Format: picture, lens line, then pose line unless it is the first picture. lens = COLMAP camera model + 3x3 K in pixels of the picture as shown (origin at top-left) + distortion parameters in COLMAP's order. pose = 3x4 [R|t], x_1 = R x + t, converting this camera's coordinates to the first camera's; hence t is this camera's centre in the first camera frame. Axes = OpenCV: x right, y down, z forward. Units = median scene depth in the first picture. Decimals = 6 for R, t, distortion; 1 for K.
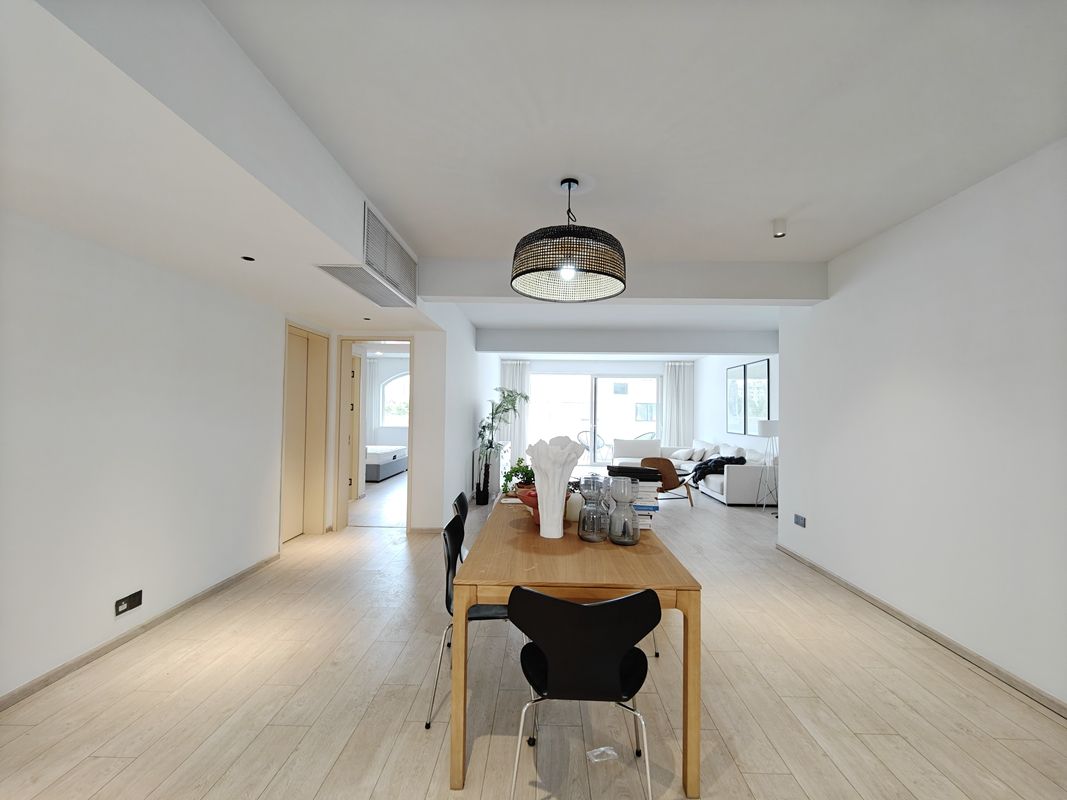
lens RADIAL K [[464.6, 0, 536.9], [0, 464.6, 398.6], [0, 0, 1]] dist [0.015919, -0.011792]
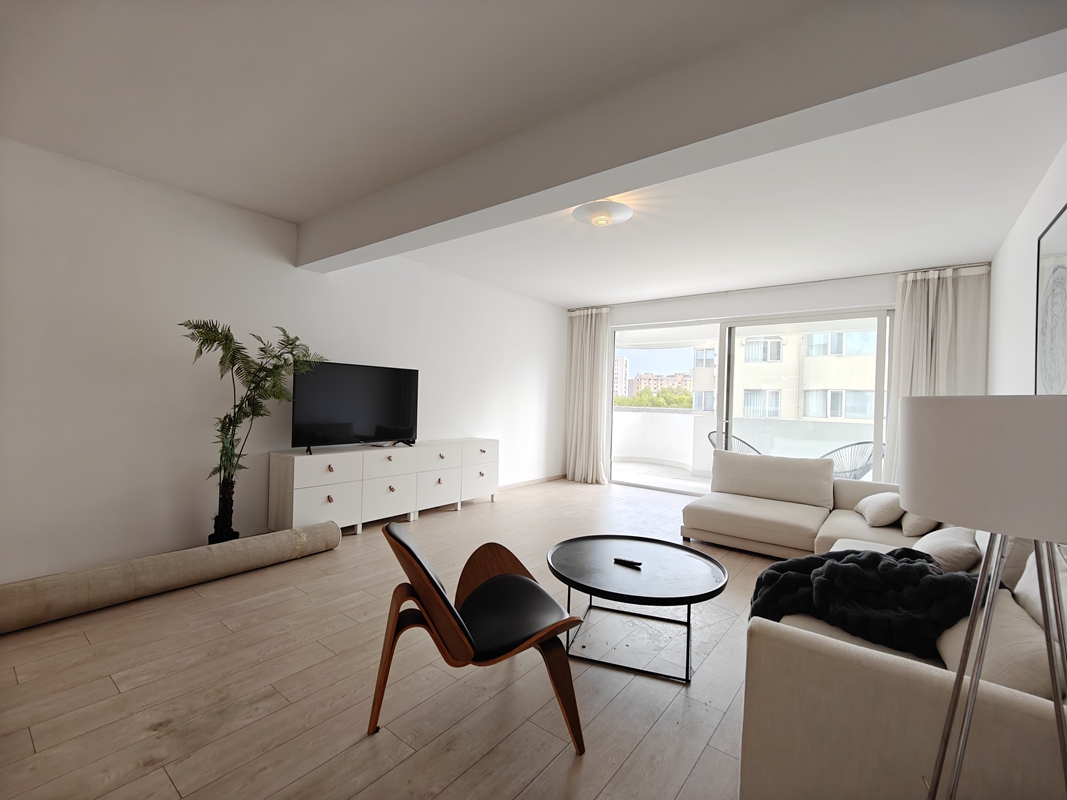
lens RADIAL K [[464.6, 0, 536.9], [0, 464.6, 398.6], [0, 0, 1]] dist [0.015919, -0.011792]
pose [[0.797818, 0.012738, -0.602764, 0.273213], [-0.005545, 0.999890, 0.013791, 0.028221], [0.602873, -0.007660, 0.797800, 0.472803]]
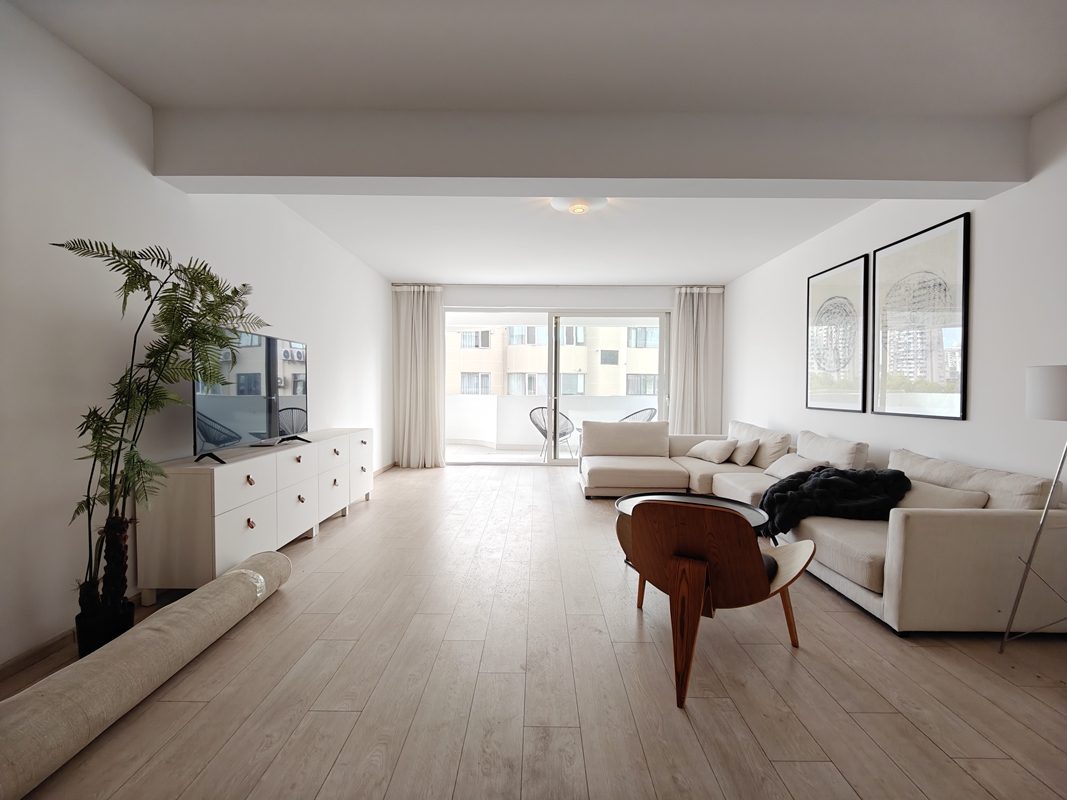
lens RADIAL K [[464.5, 0, 533.5], [0, 464.5, 400.0], [0, 0, 1]] dist [0.024258, -0.011494]
pose [[0.999970, -0.003507, 0.006973, 0.094947], [0.003157, 0.998763, 0.049618, 0.032234], [-0.007138, -0.049594, 0.998744, 0.415065]]
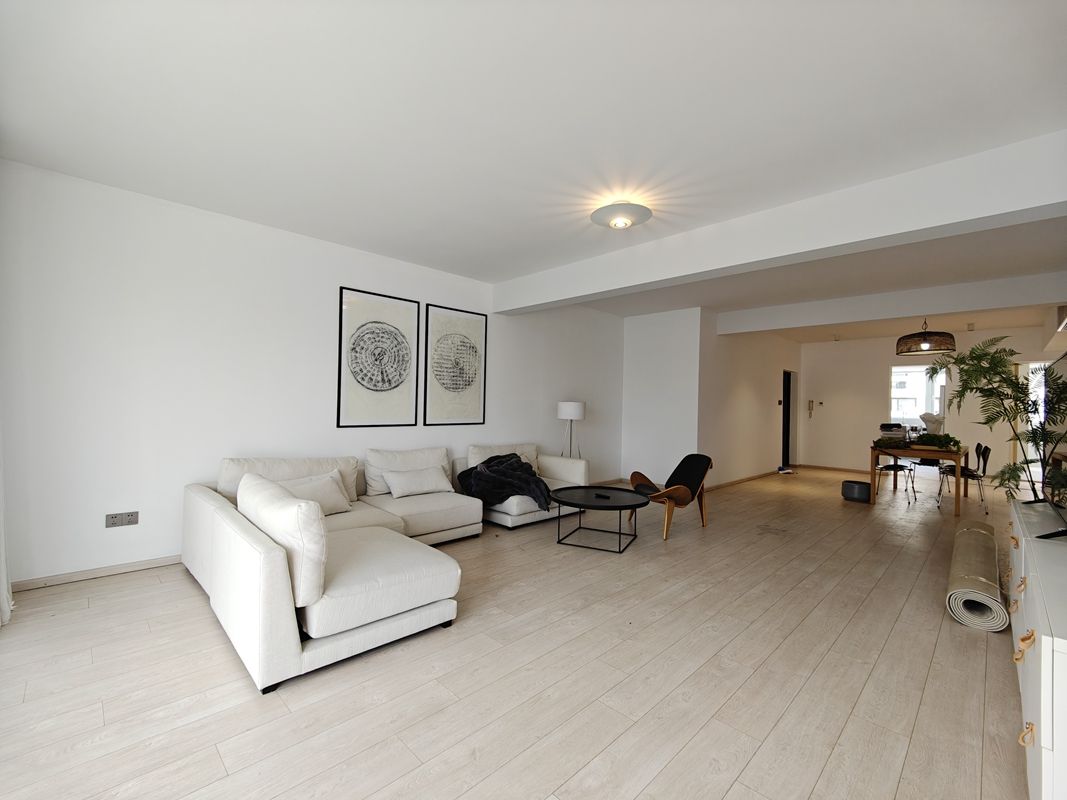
lens RADIAL K [[464.5, 0, 533.5], [0, 464.5, 400.0], [0, 0, 1]] dist [0.024258, -0.011494]
pose [[-0.714689, -0.018631, 0.699195, -0.037945], [-0.043699, 0.998882, -0.018050, 0.038219], [-0.698076, -0.043454, -0.714704, 0.972937]]
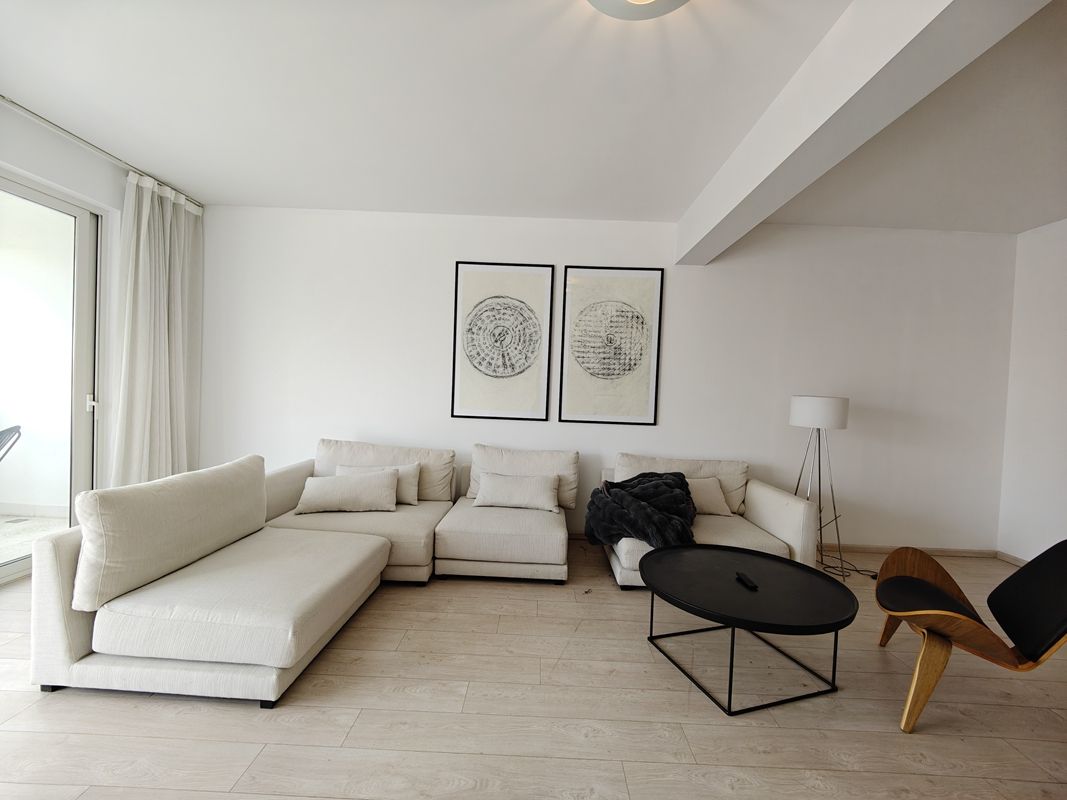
lens RADIAL K [[464.5, 0, 533.5], [0, 464.5, 400.0], [0, 0, 1]] dist [0.024258, -0.011494]
pose [[0.005053, -0.029824, 0.999542, -0.004176], [-0.063418, 0.997534, 0.030084, 0.033742], [-0.997974, -0.063541, 0.003149, 0.755551]]
